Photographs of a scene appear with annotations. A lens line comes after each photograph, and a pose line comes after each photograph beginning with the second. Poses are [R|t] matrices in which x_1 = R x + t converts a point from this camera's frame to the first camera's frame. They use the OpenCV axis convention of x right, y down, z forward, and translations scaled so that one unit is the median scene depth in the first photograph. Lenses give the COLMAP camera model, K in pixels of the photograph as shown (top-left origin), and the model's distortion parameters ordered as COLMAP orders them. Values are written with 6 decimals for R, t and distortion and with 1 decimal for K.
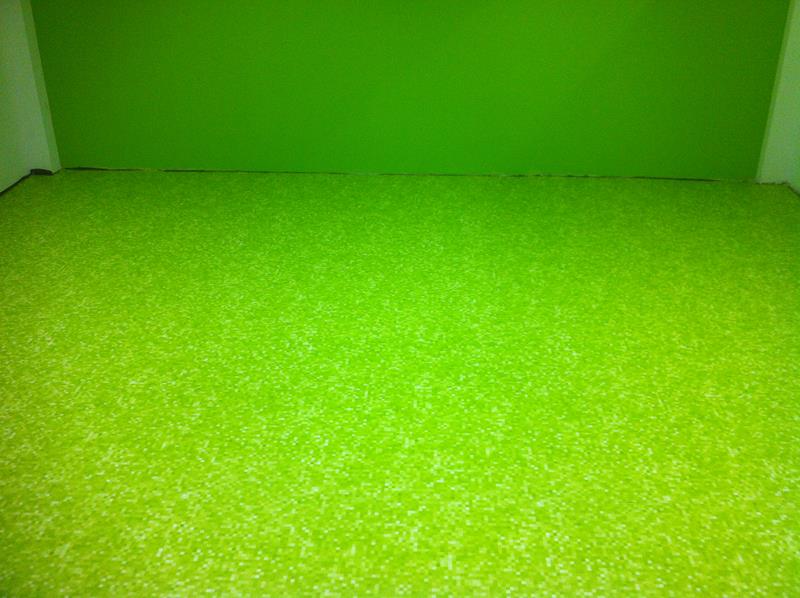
lens RADIAL K [[776.4, 0, 400.9], [0, 776.4, 329.0], [0, 0, 1]] dist [0.118587, -0.463406]
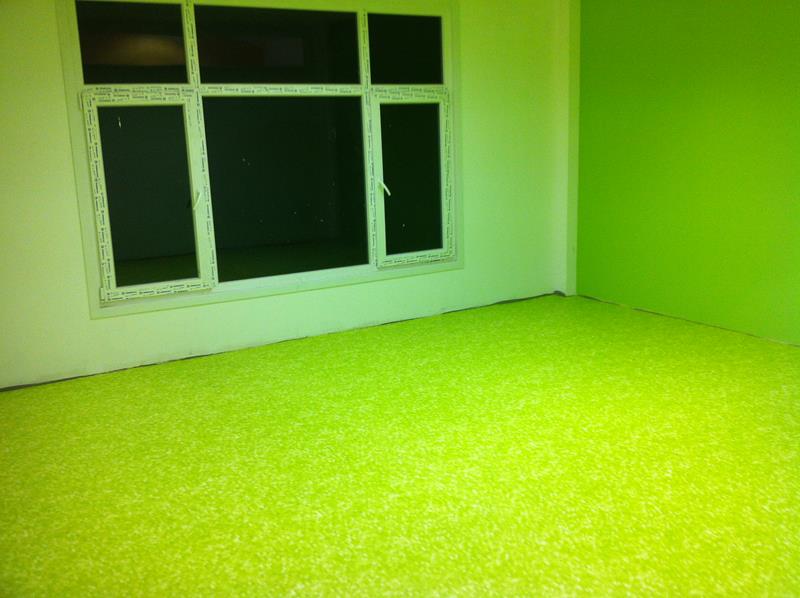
lens RADIAL K [[806.3, 0, 400.0], [0, 806.3, 299.0], [0, 0, 1]] dist [0.173010, -0.312587]
pose [[0.521449, 0.149527, -0.840079, 0.352023], [-0.371662, 0.926029, -0.065870, 0.006848], [0.768088, 0.346573, 0.538450, -0.007777]]
